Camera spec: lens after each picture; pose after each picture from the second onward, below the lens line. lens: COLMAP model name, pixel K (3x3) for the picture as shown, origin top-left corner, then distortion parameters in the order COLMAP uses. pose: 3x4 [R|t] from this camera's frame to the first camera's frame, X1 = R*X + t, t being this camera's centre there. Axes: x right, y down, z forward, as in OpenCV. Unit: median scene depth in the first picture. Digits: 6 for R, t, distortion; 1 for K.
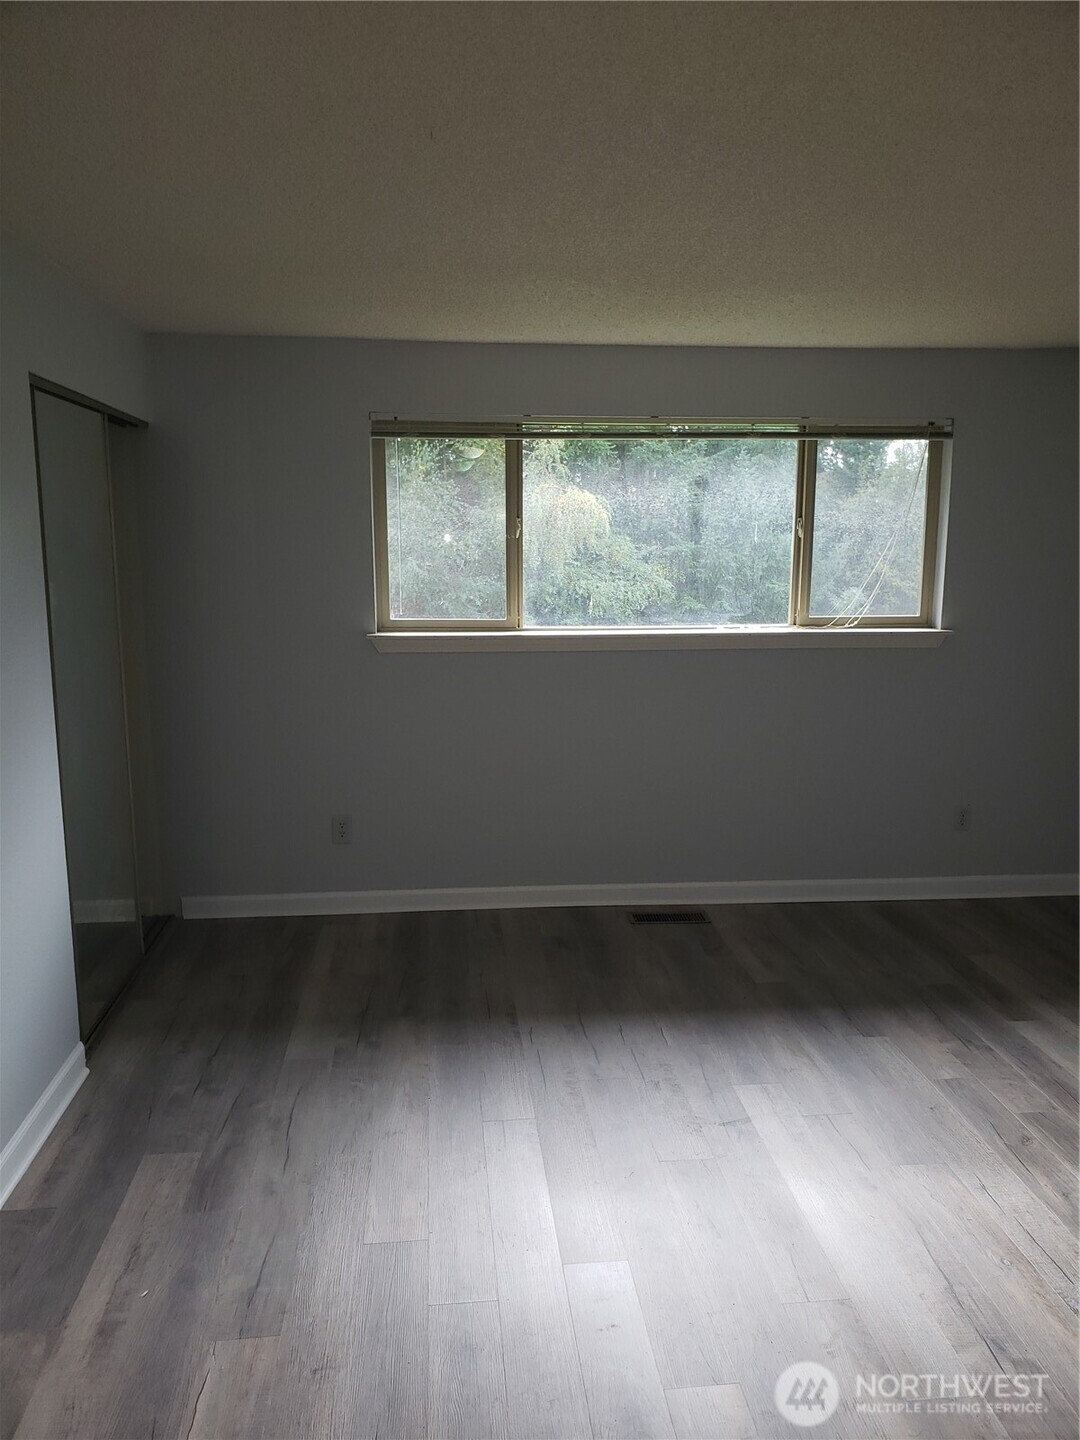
lens RADIAL K [[1115.8, 0, 527.2], [0, 1115.8, 714.8], [0, 0, 1]] dist [0.009399, 0.024259]
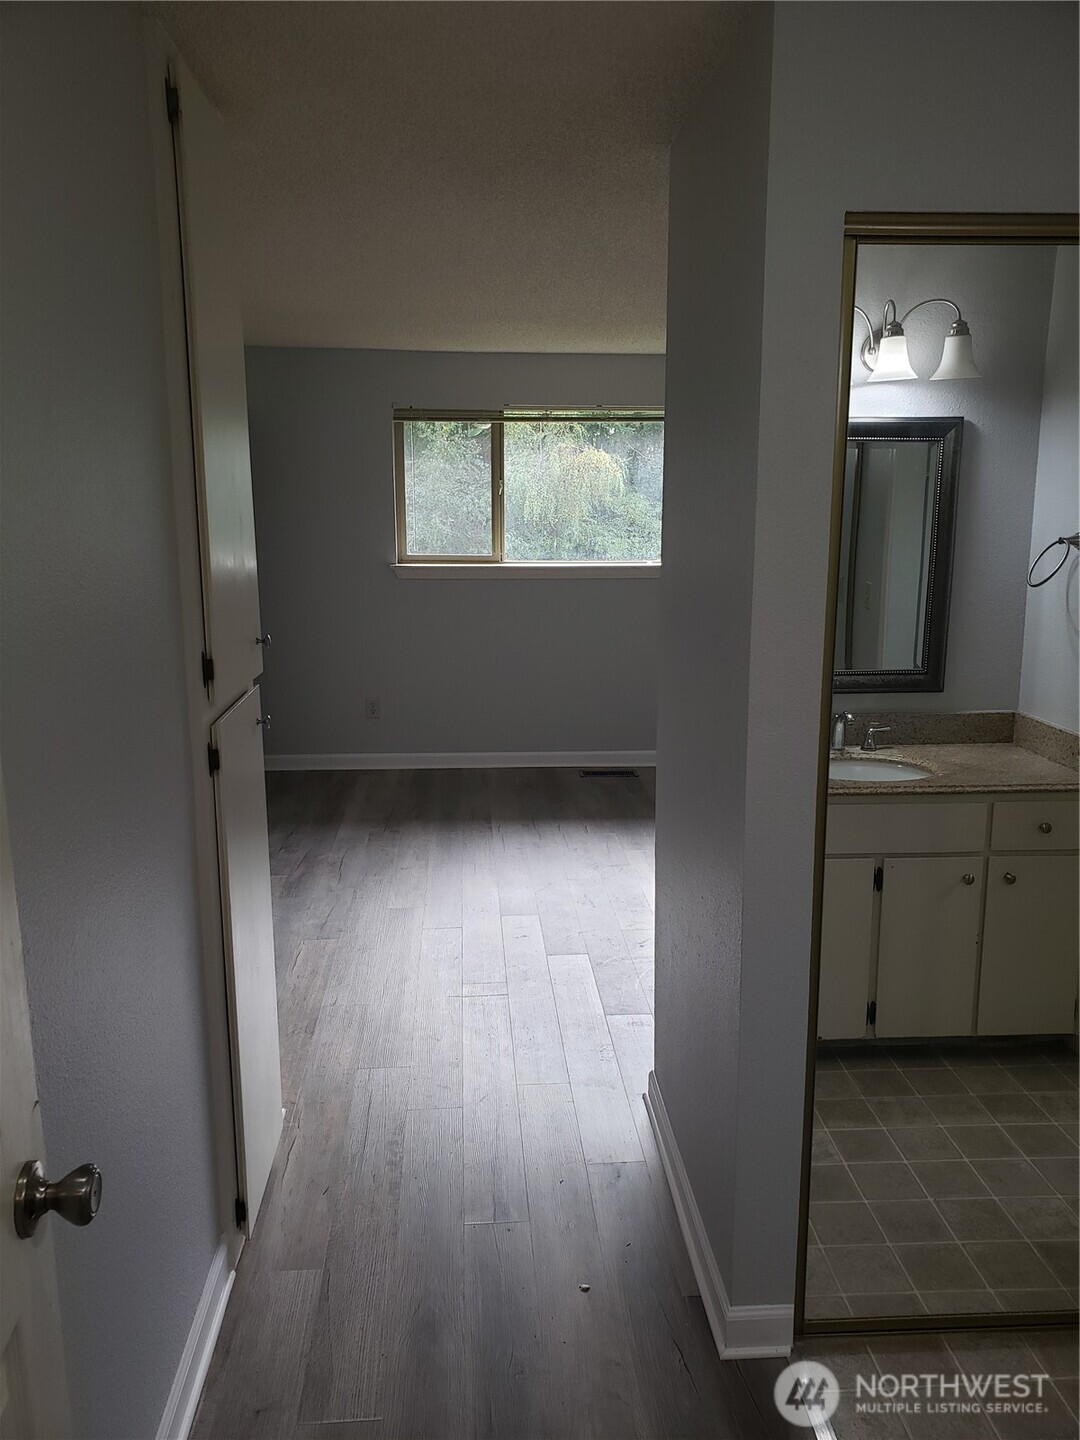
lens RADIAL K [[1115.8, 0, 541.0], [0, 1115.8, 727.5], [0, 0, 1]] dist [0.009399, 0.024259]
pose [[0.999905, 0.005980, -0.012444, 0.059806], [-0.005383, 0.998858, 0.047471, 0.061275], [0.012714, -0.047400, 0.998795, -0.378810]]
